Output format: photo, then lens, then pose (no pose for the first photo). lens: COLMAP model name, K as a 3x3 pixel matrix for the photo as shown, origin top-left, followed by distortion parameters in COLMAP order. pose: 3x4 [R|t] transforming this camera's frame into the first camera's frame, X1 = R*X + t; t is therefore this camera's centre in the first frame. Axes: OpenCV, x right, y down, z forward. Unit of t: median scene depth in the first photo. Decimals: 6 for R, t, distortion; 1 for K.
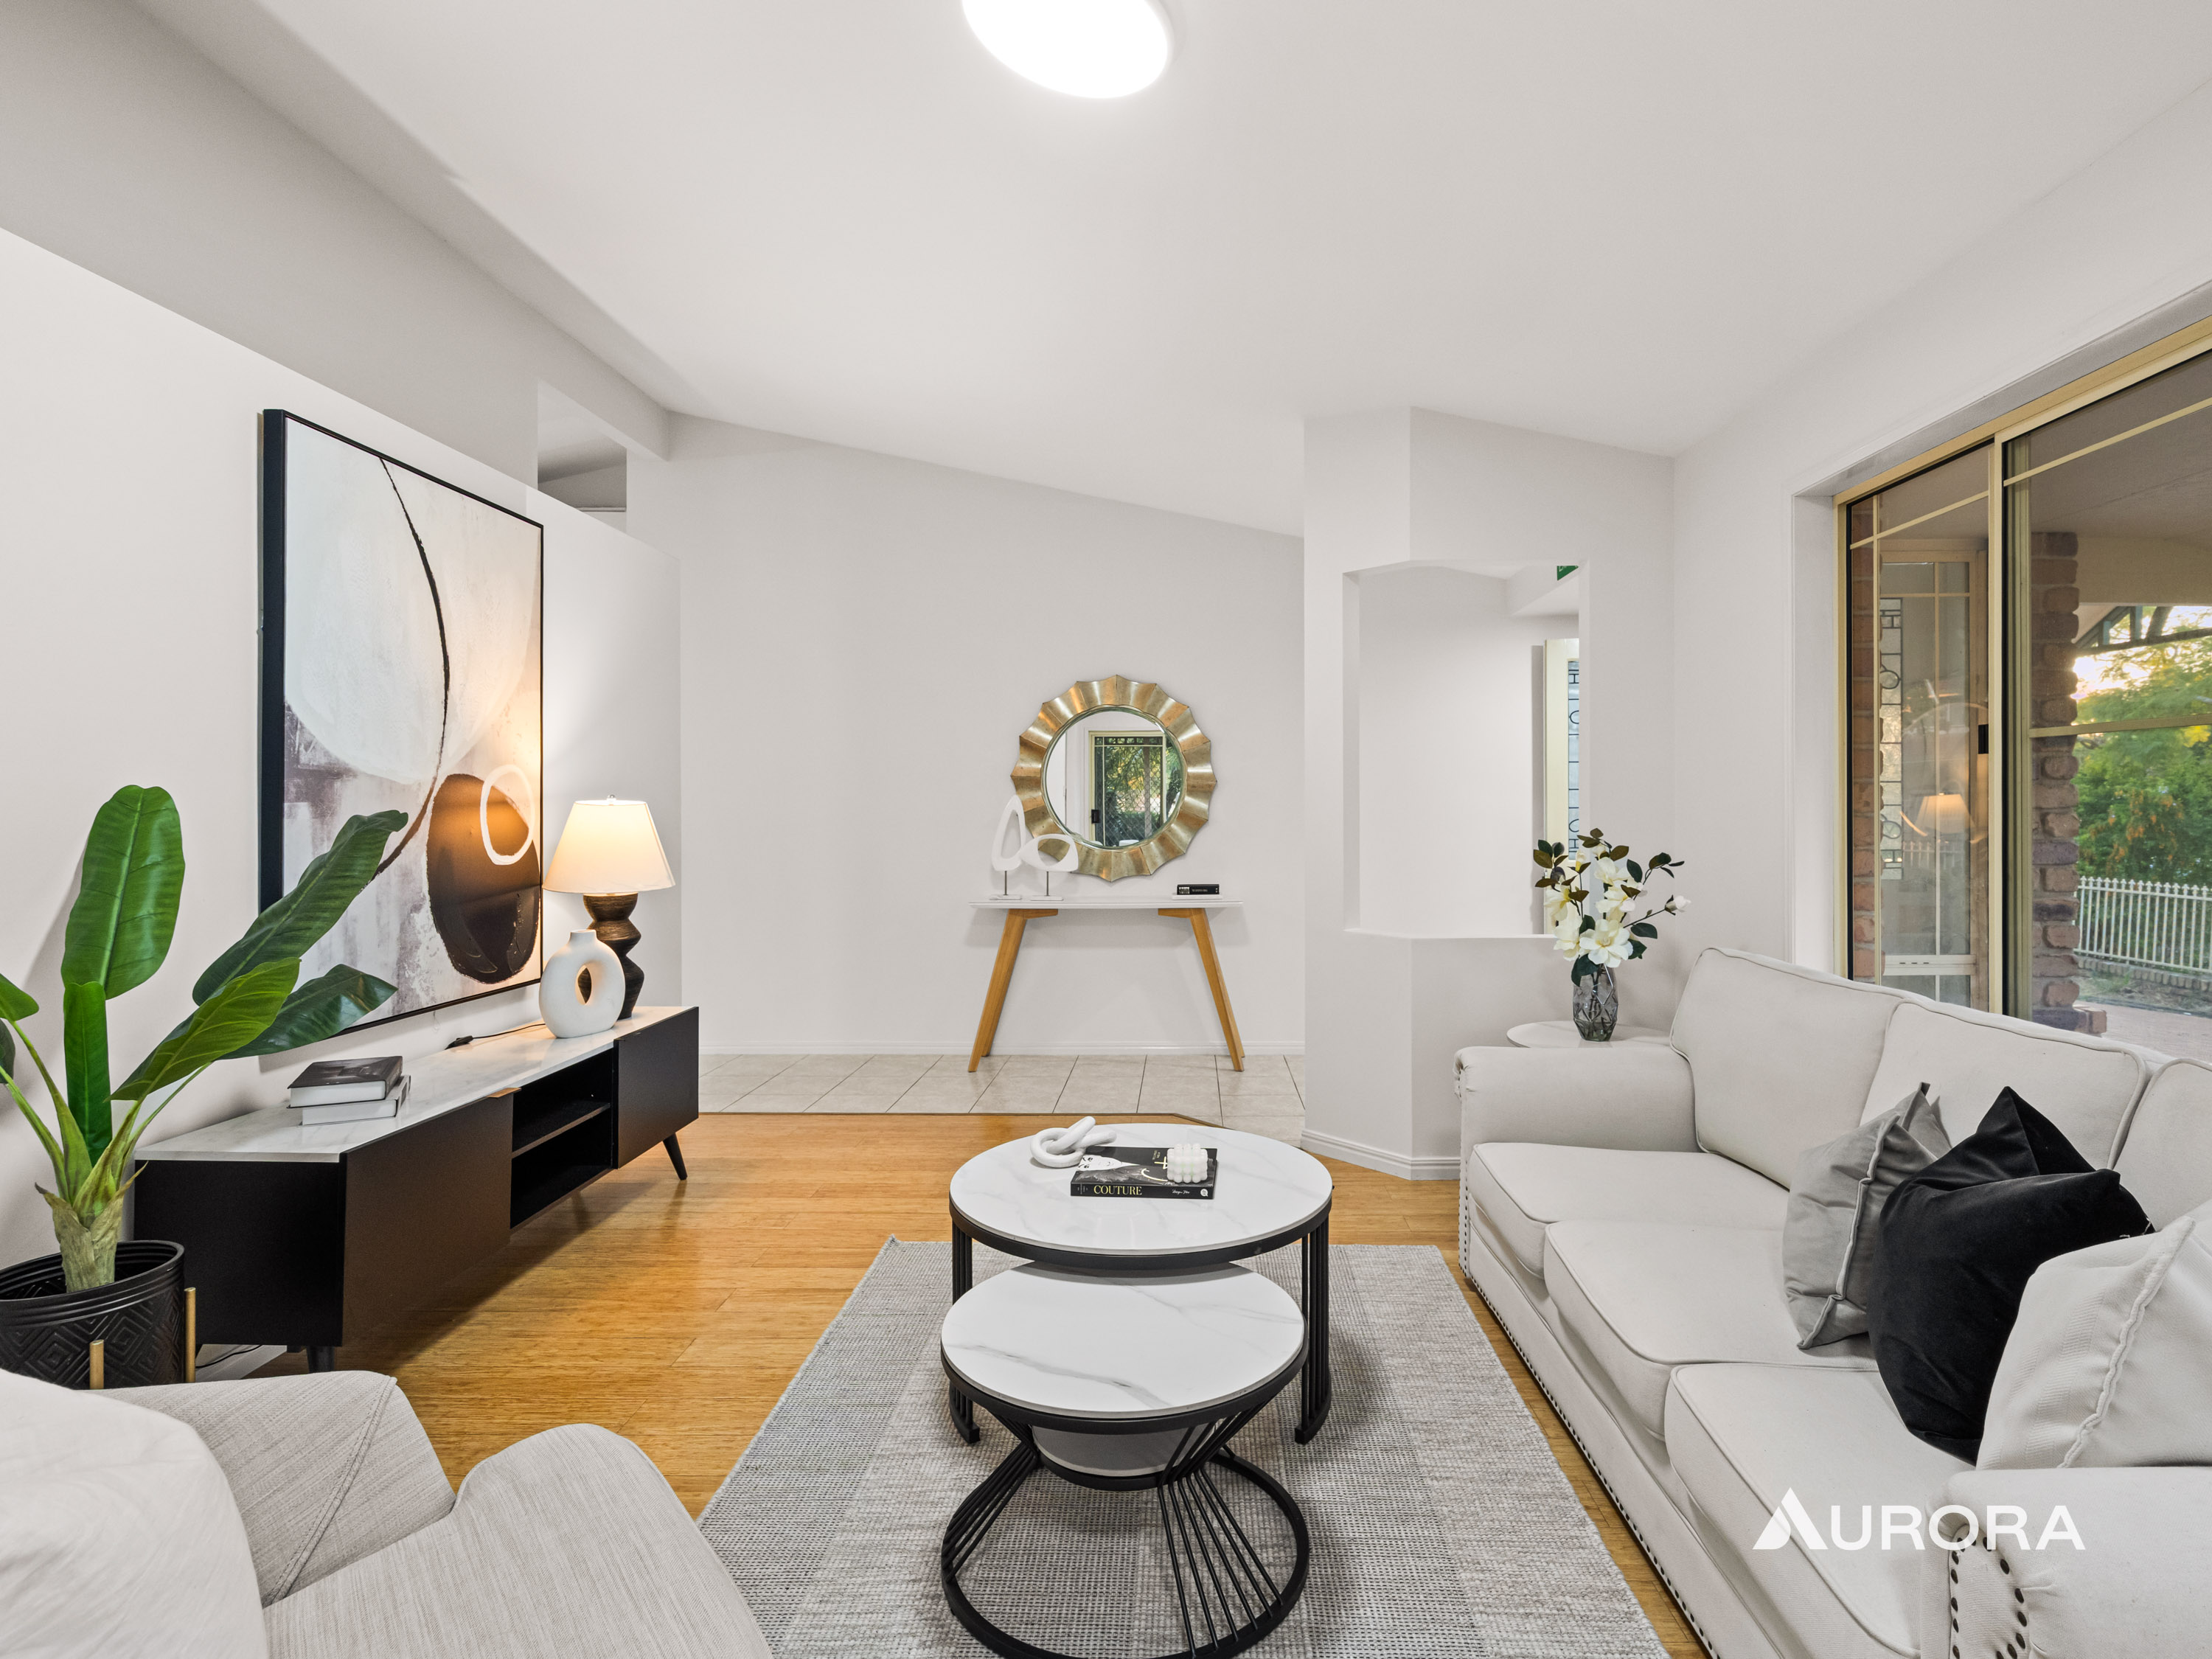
lens RADIAL K [[1132.2, 0, 1172.6], [0, 1132.2, 795.5], [0, 0, 1]] dist [-0.002249, 0.000043]
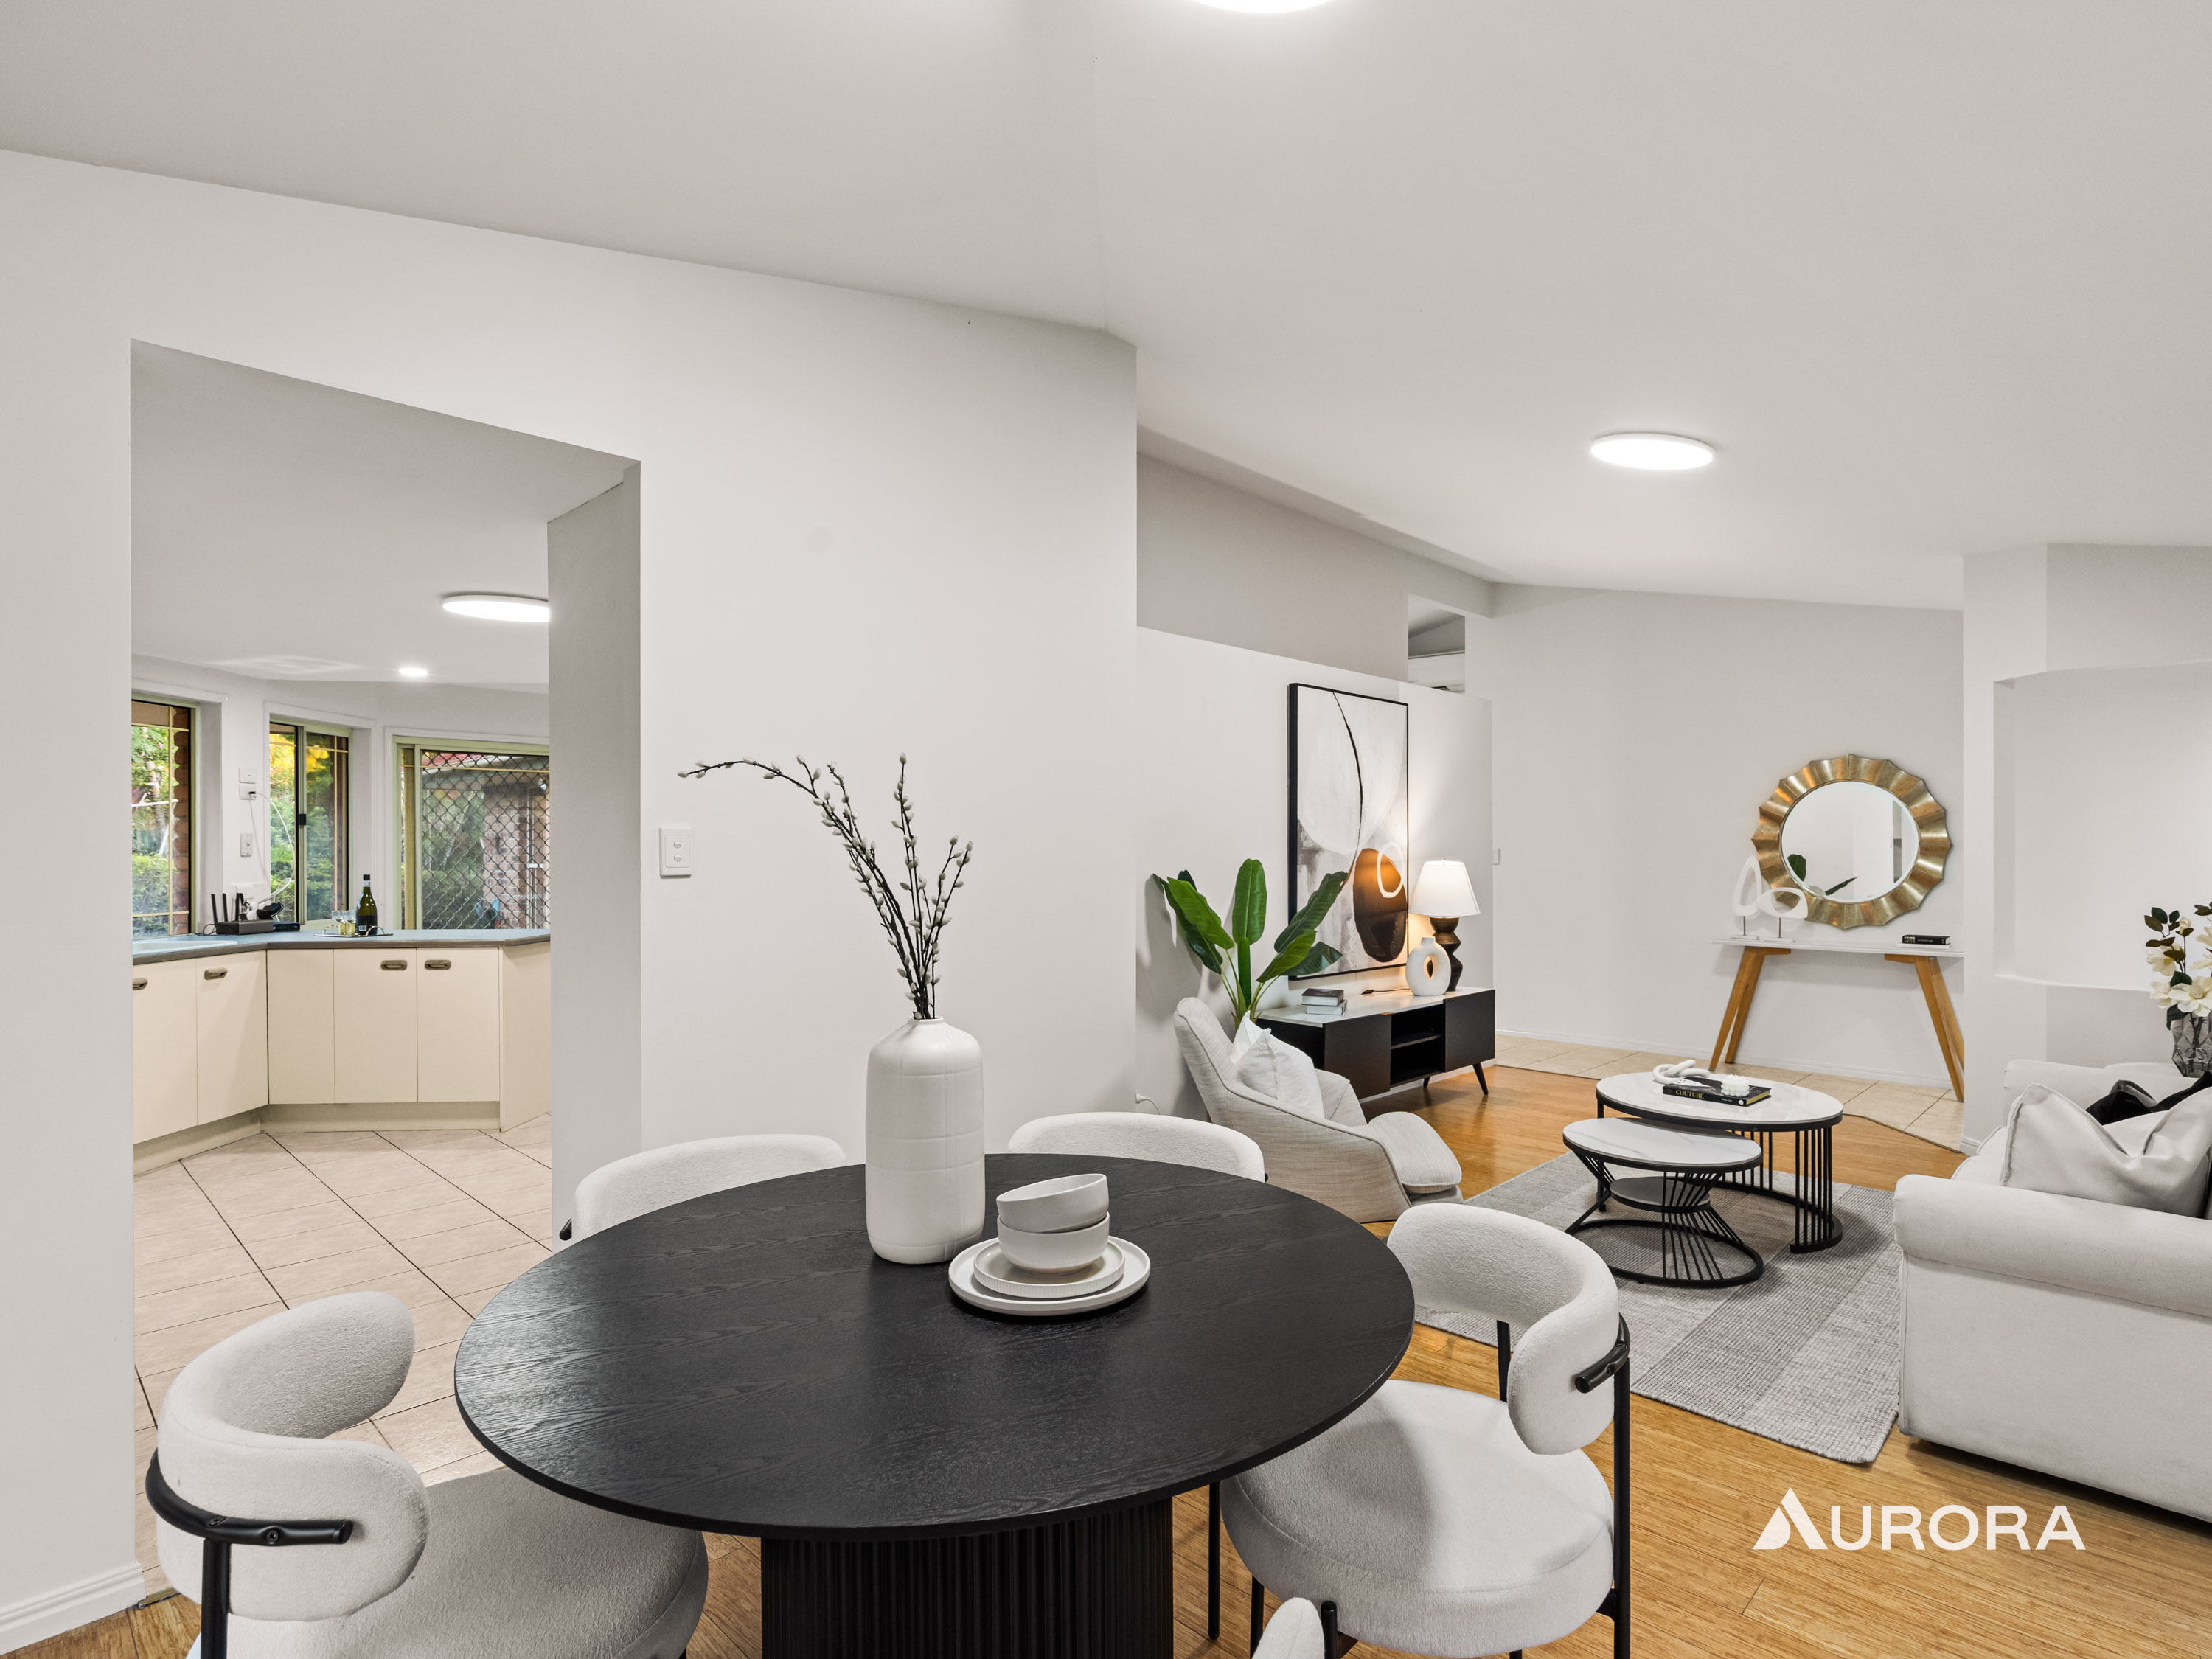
lens RADIAL K [[1130.2, 0, 1159.5], [0, 1130.2, 846.8], [0, 0, 1]] dist [0.003855, -0.000114]
pose [[0.737828, 0.004850, -0.674972, 0.361571], [0.003032, 0.999940, 0.010499, -0.040485], [0.674982, -0.009793, 0.737769, -0.585516]]
